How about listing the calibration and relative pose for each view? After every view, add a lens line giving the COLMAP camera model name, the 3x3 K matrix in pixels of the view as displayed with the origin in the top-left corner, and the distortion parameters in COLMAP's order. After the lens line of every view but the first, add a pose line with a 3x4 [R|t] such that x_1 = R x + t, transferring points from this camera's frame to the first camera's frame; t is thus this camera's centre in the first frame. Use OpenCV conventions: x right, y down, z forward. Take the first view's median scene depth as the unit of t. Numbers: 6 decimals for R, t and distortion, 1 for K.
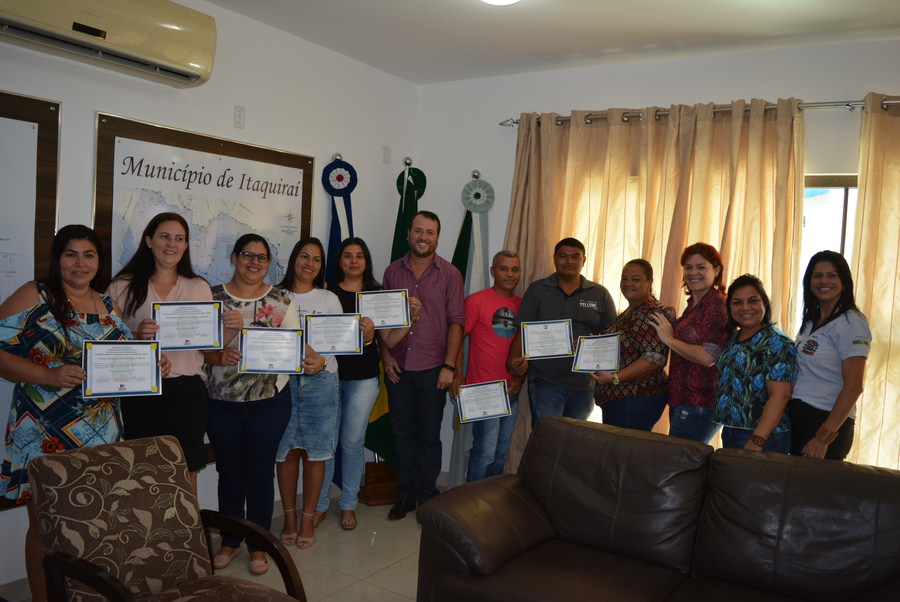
lens RADIAL K [[695.1, 0, 447.1], [0, 695.1, 309.6], [0, 0, 1]] dist [0.089928, 0.000977]
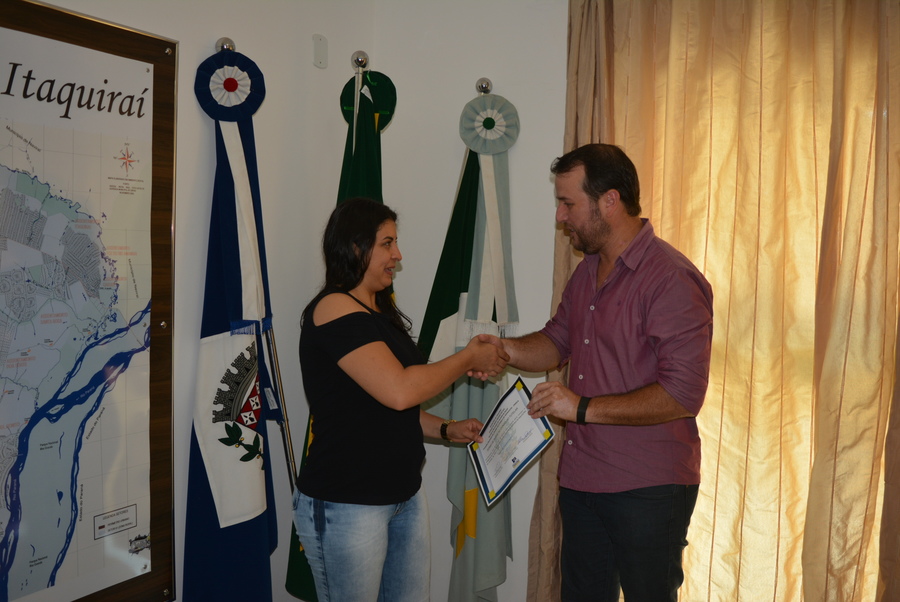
lens RADIAL K [[859.9, 0, 447.2], [0, 859.9, 305.0], [0, 0, 1]] dist [-0.037600, 0.000000]
pose [[0.997830, -0.024445, 0.061136, -0.037171], [0.024698, 0.999689, -0.003381, -0.021218], [-0.061034, 0.004884, 0.998124, 0.362488]]
